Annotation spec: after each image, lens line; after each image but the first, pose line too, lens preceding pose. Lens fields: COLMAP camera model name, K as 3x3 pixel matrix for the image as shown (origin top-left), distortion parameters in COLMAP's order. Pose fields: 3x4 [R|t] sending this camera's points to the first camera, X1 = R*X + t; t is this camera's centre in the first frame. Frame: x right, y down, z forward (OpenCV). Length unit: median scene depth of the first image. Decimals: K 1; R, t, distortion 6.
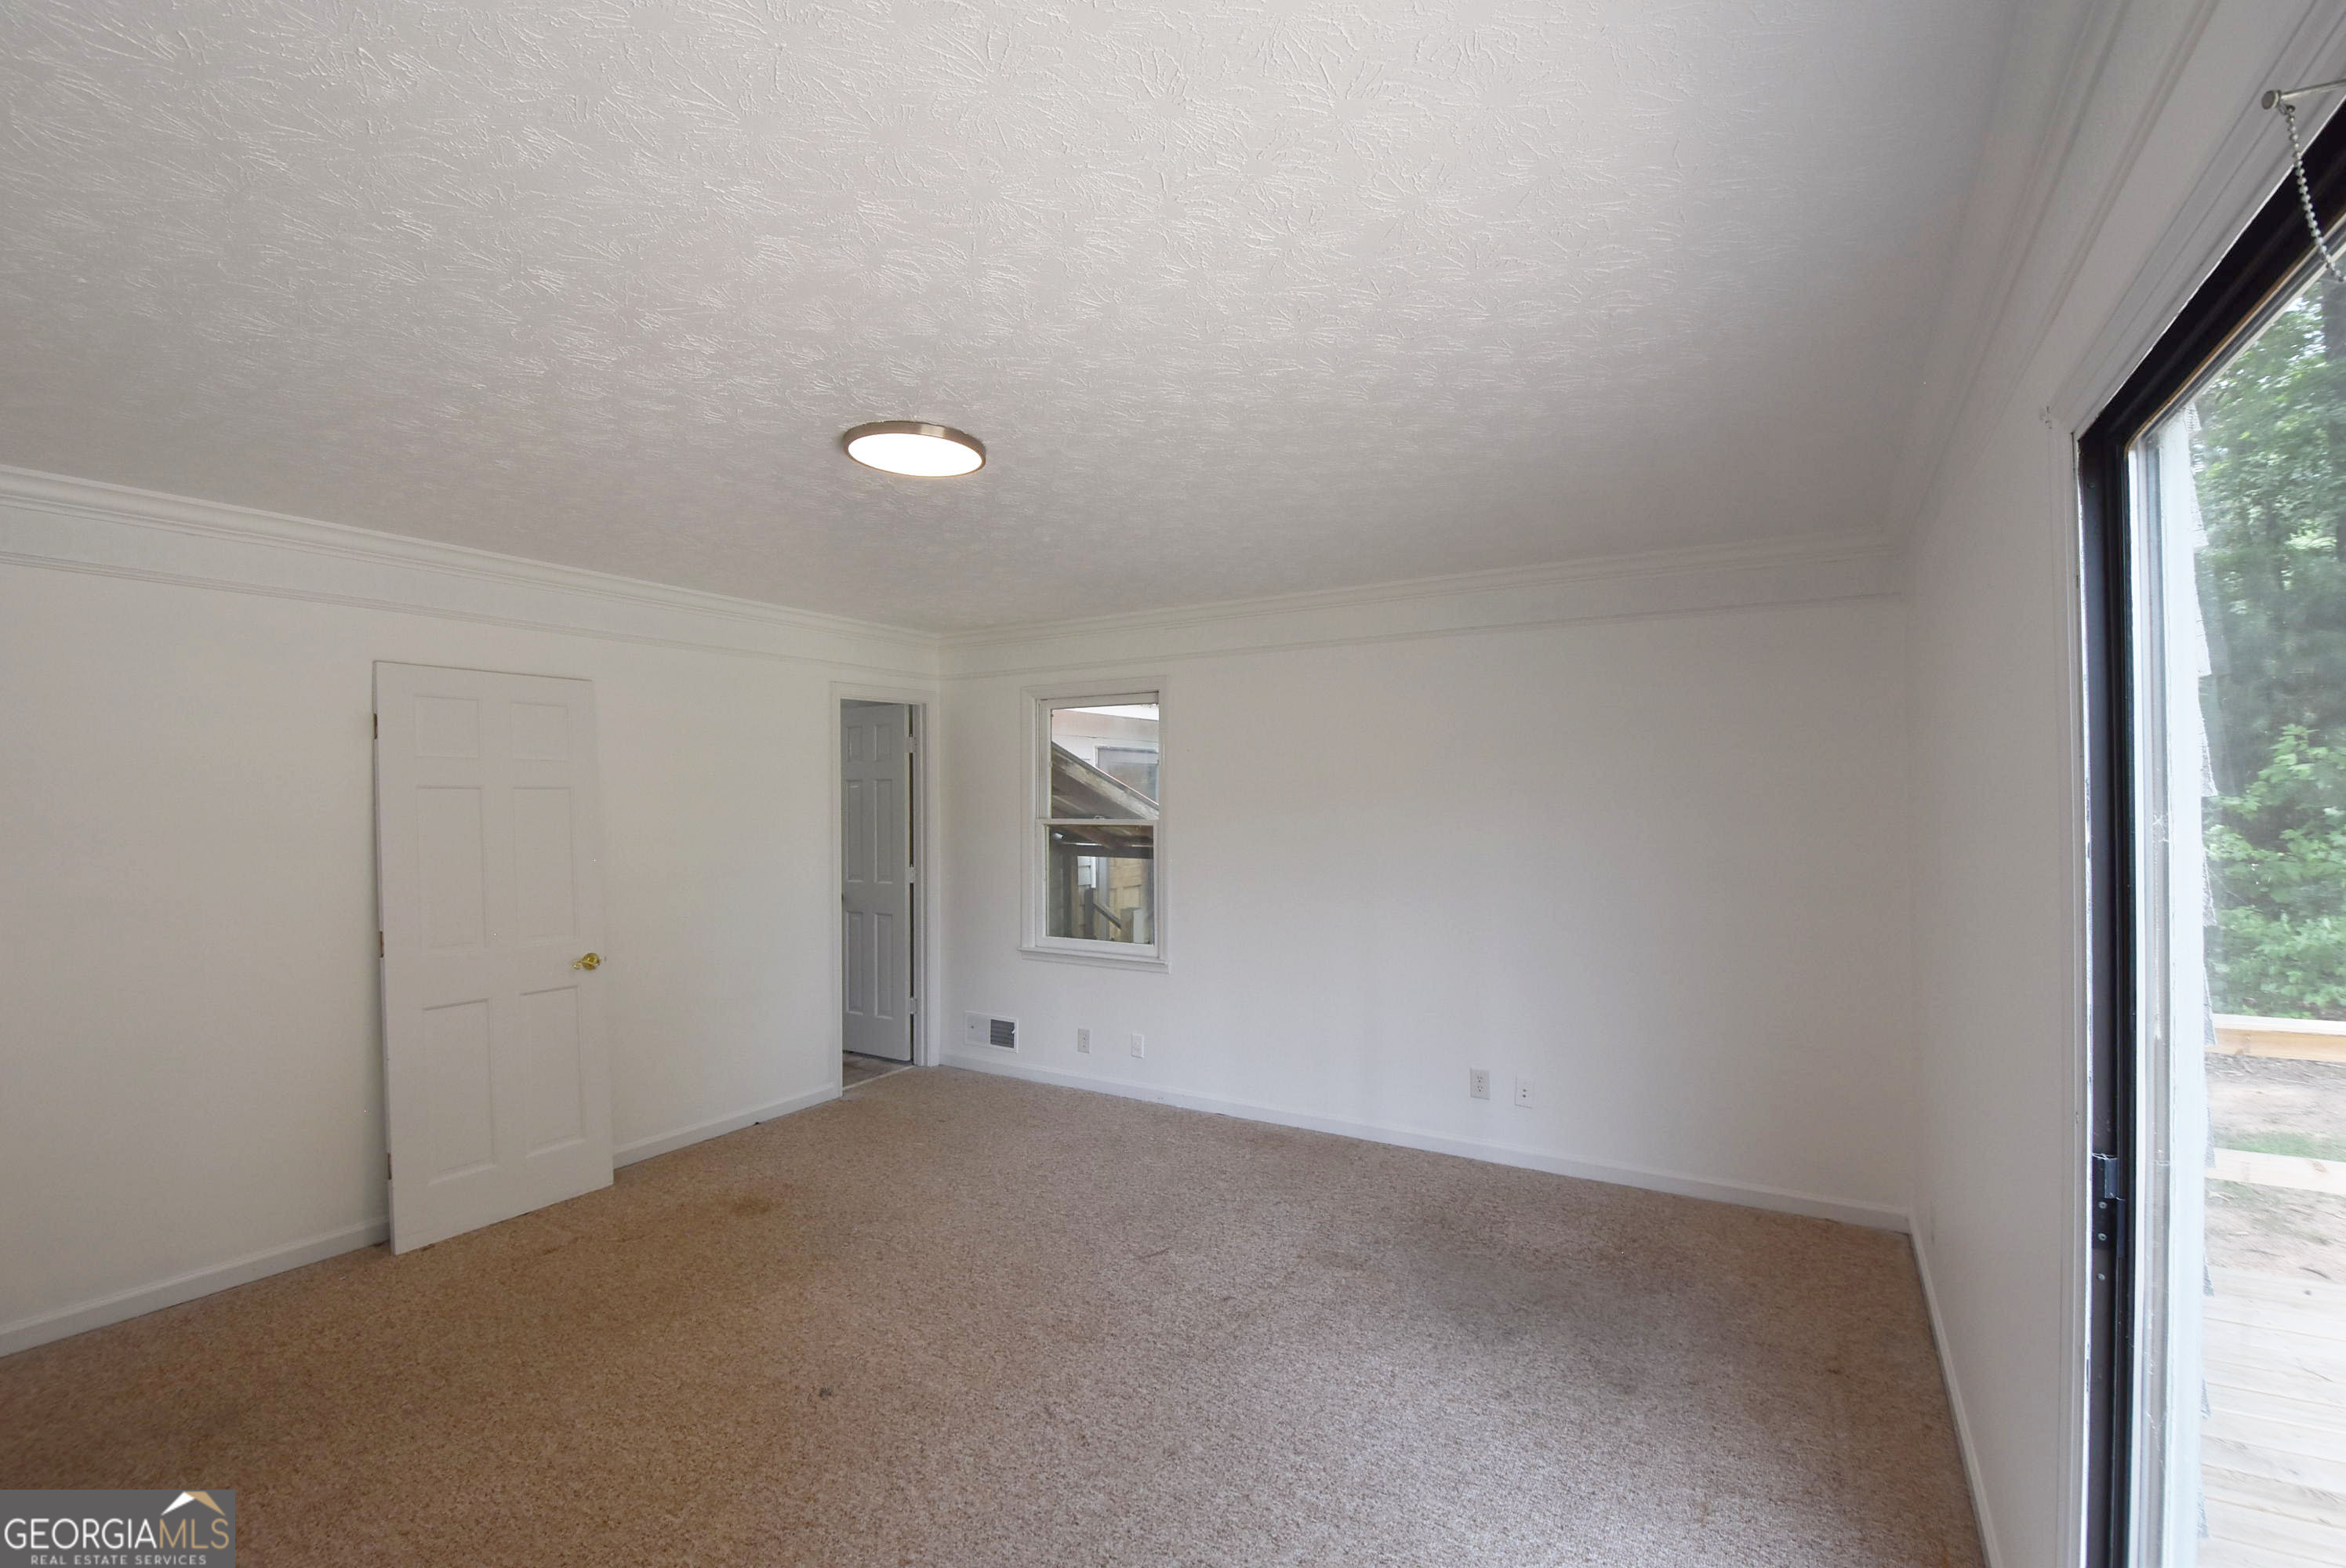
lens RADIAL K [[1028.6, 0, 1178.6], [0, 1028.6, 780.2], [0, 0, 1]] dist [0.012289, -0.025906]
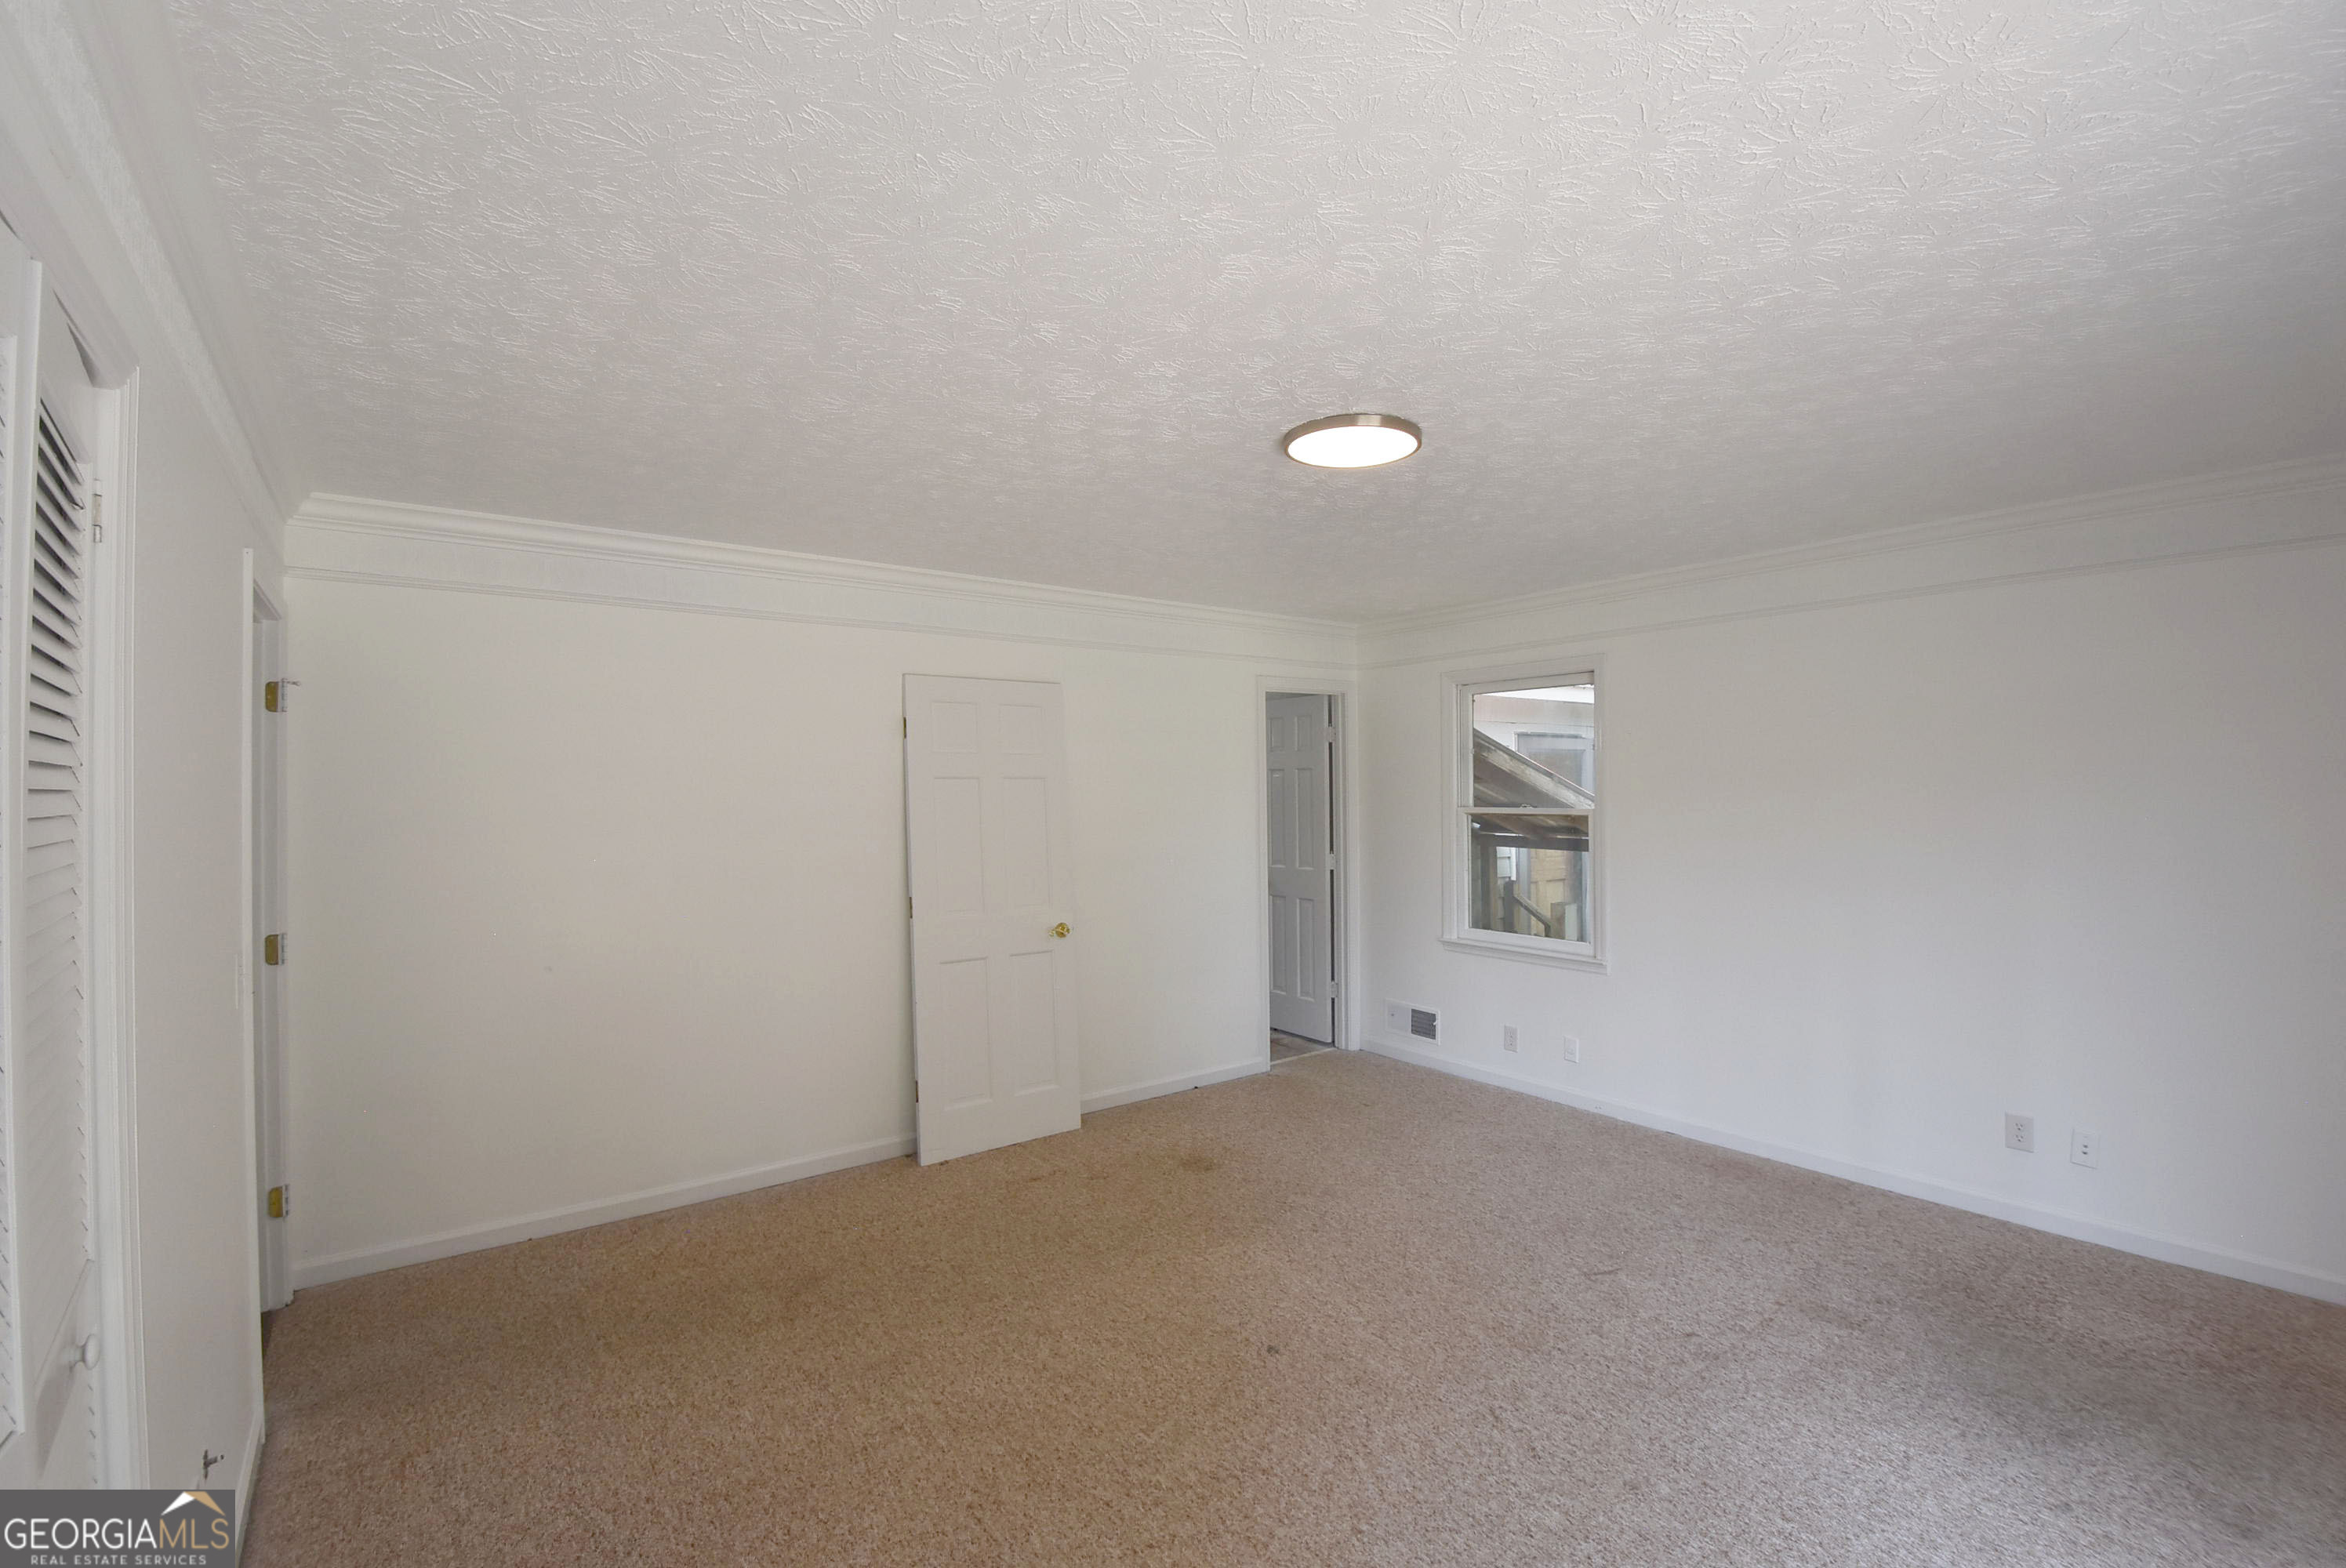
lens RADIAL K [[1028.6, 0, 1178.6], [0, 1028.6, 780.2], [0, 0, 1]] dist [0.012289, -0.025906]
pose [[0.925833, -0.004593, -0.377906, -0.027933], [0.008580, 0.999924, 0.008867, 0.001647], [0.377837, -0.011452, 0.925802, -0.005920]]
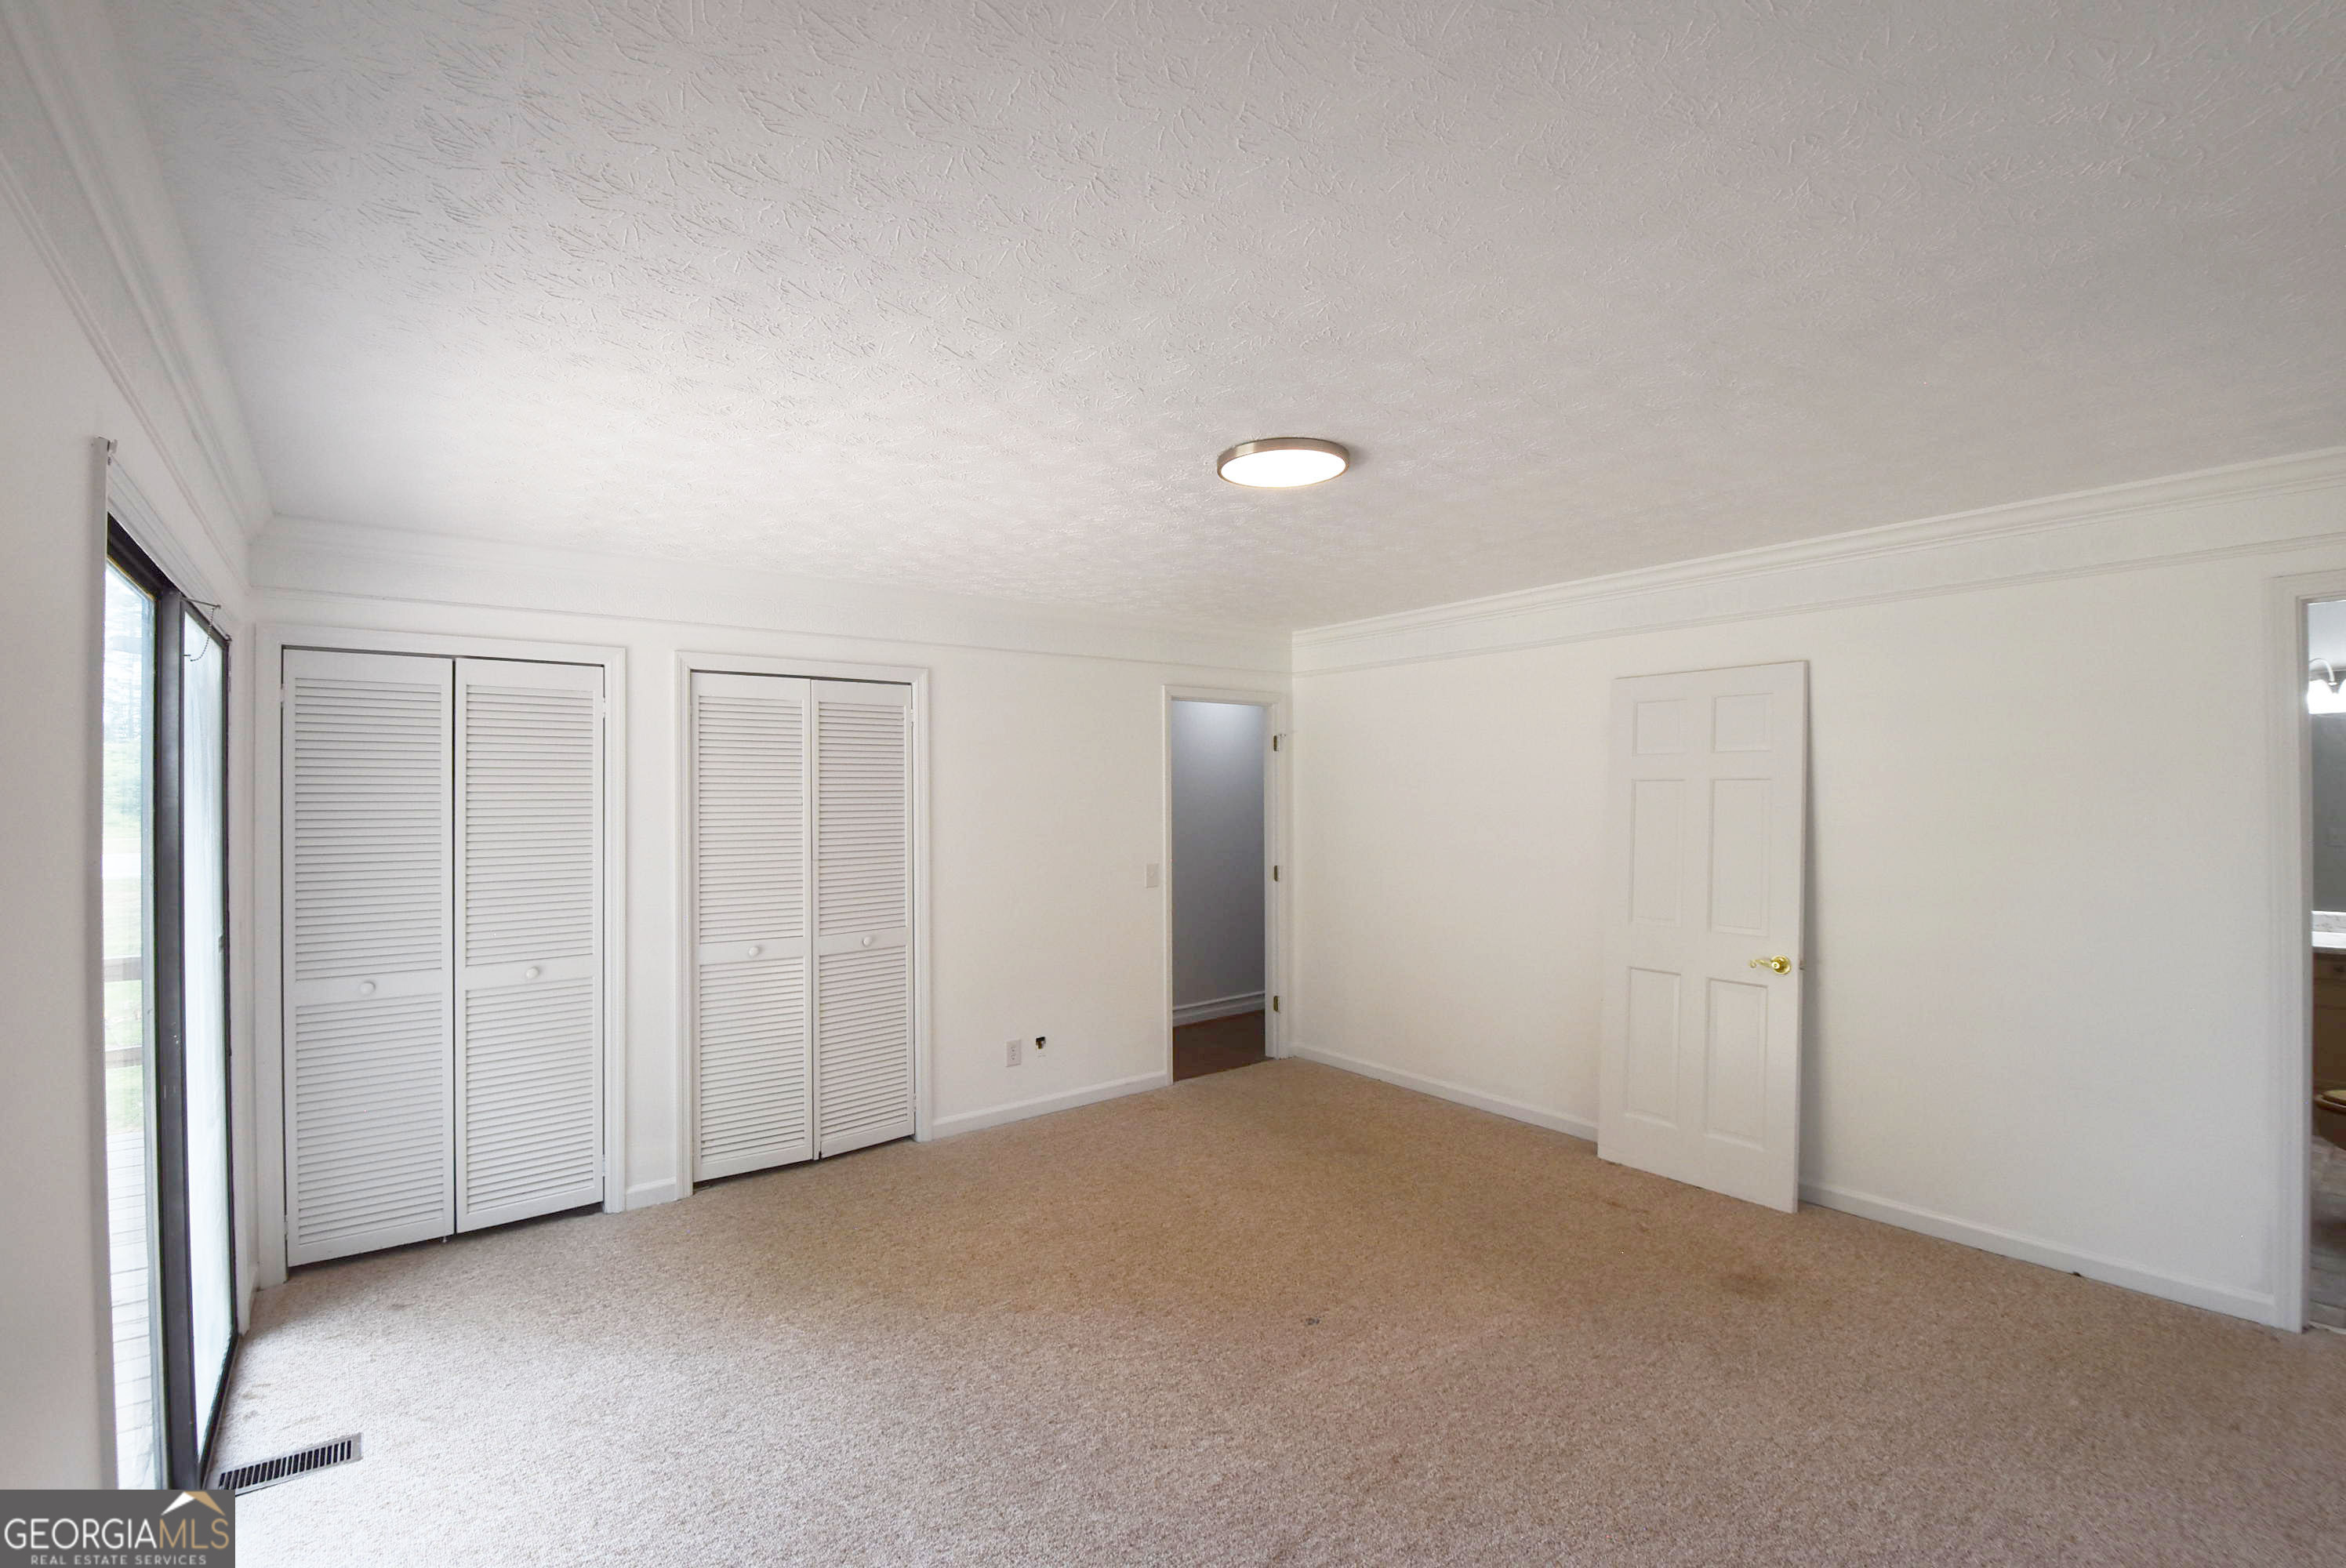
lens RADIAL K [[1028.6, 0, 1178.6], [0, 1028.6, 780.2], [0, 0, 1]] dist [0.012289, -0.025906]
pose [[-0.361130, -0.001565, -0.932514, 0.686838], [0.022258, 0.999699, -0.010298, 0.008826], [0.932250, -0.024475, -0.360987, 1.154351]]
